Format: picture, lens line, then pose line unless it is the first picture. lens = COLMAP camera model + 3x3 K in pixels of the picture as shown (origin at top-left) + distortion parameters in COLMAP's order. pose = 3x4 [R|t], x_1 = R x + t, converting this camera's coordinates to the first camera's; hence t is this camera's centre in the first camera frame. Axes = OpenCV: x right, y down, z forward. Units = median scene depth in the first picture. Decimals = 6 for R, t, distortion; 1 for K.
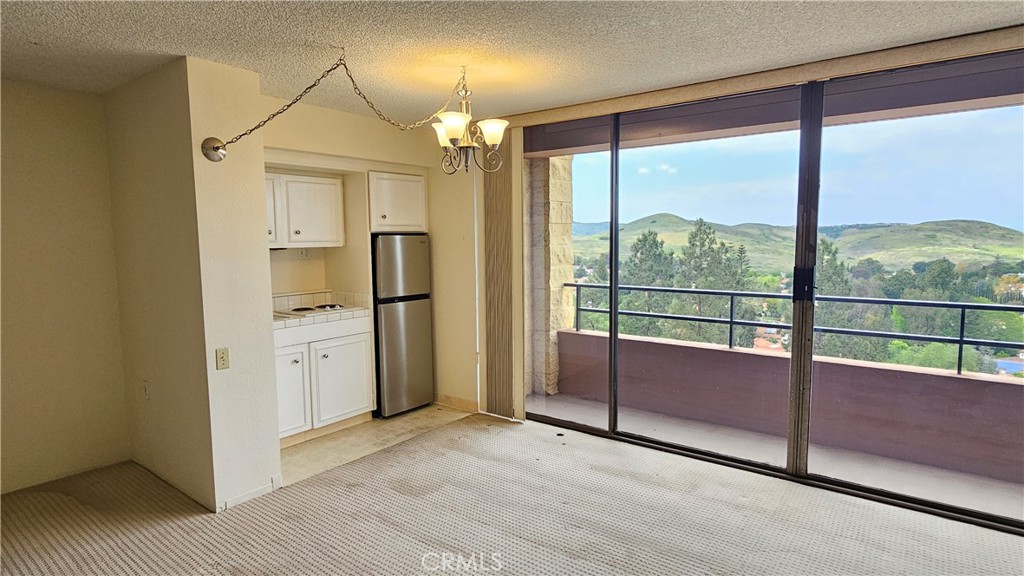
lens RADIAL K [[555.3, 0, 506.3], [0, 555.3, 296.0], [0, 0, 1]] dist [-0.004500, 0.000621]
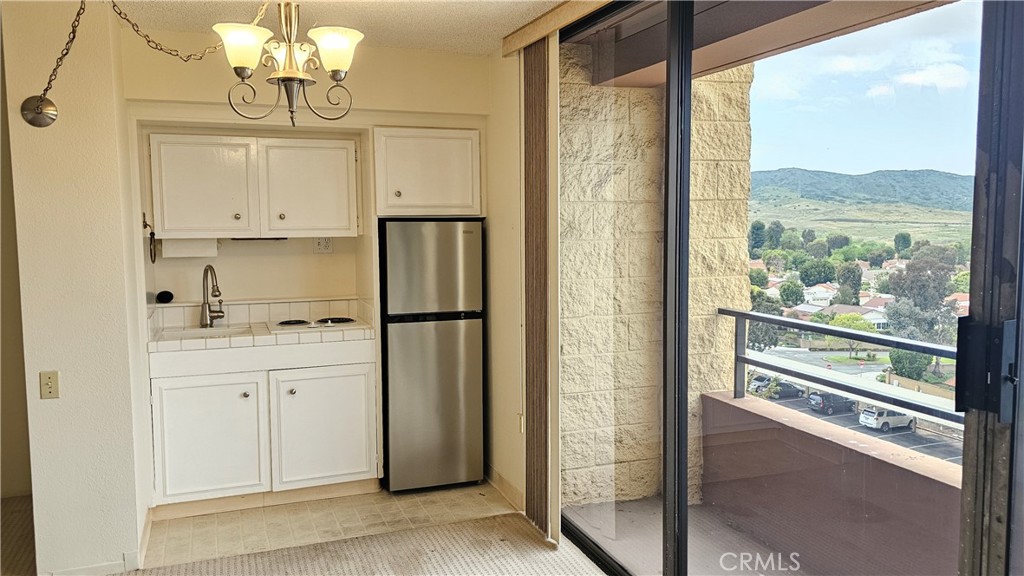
lens RADIAL K [[756.1, 0, 518.9], [0, 756.1, 291.8], [0, 0, 1]] dist [0.061569, -0.074315]
pose [[0.846048, 0.056912, -0.530060, 0.392348], [-0.057989, 0.998210, 0.014618, -0.046024], [0.529943, 0.018370, 0.847834, 0.300390]]
